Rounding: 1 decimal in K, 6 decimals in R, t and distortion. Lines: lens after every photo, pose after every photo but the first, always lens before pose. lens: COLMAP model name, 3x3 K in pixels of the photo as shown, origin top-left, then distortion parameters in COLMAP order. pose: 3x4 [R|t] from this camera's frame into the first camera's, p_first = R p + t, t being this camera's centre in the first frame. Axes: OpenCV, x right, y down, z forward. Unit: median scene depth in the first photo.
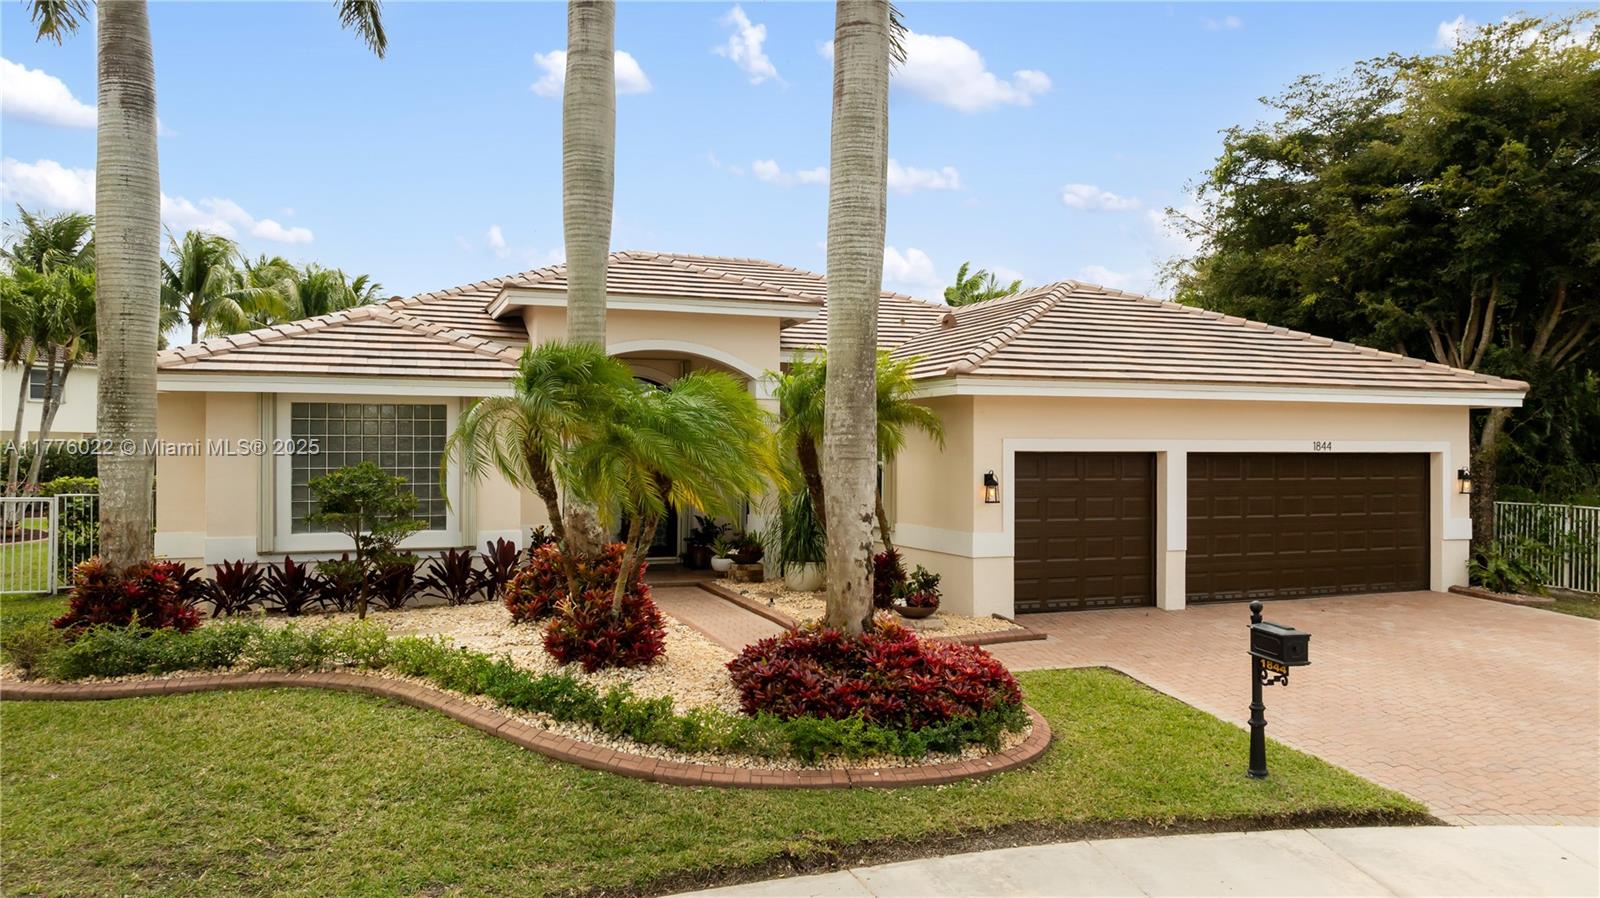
lens RADIAL K [[1130.1, 0, 803.2], [0, 1130.1, 460.0], [0, 0, 1]] dist [-0.023614, 0.009901]
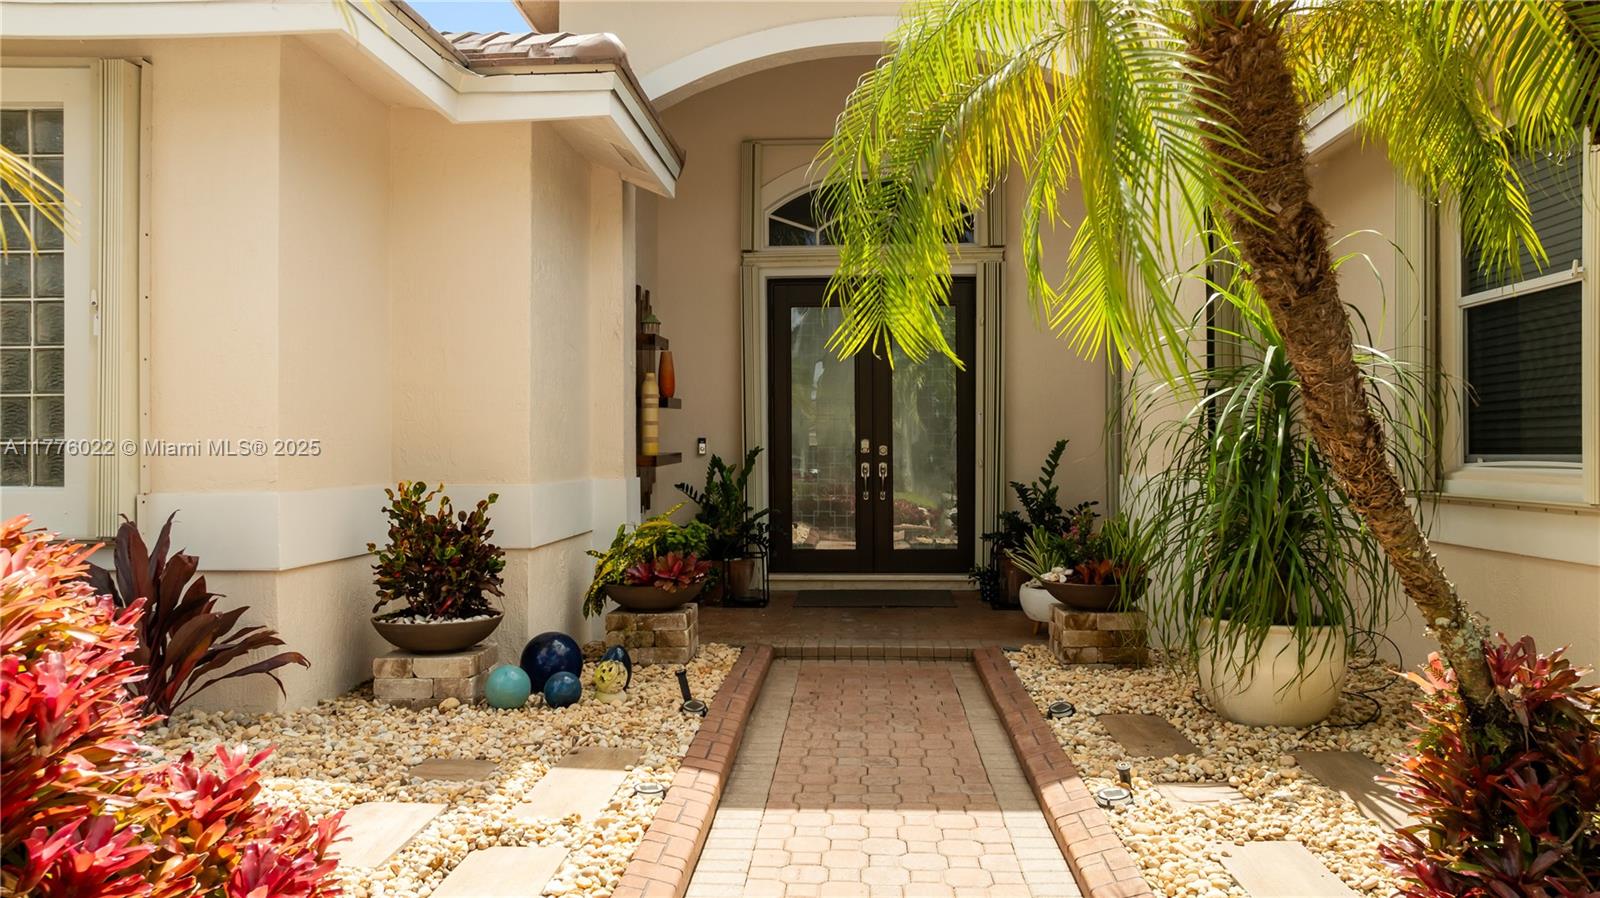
lens RADIAL K [[1130.1, 0, 803.2], [0, 1130.1, 460.0], [0, 0, 1]] dist [-0.023614, 0.009901]
pose [[0.914912, -0.003883, -0.403634, 0.008908], [0.004153, 0.999991, -0.000207, 0.057370], [0.403631, -0.001487, 0.914921, 0.813679]]
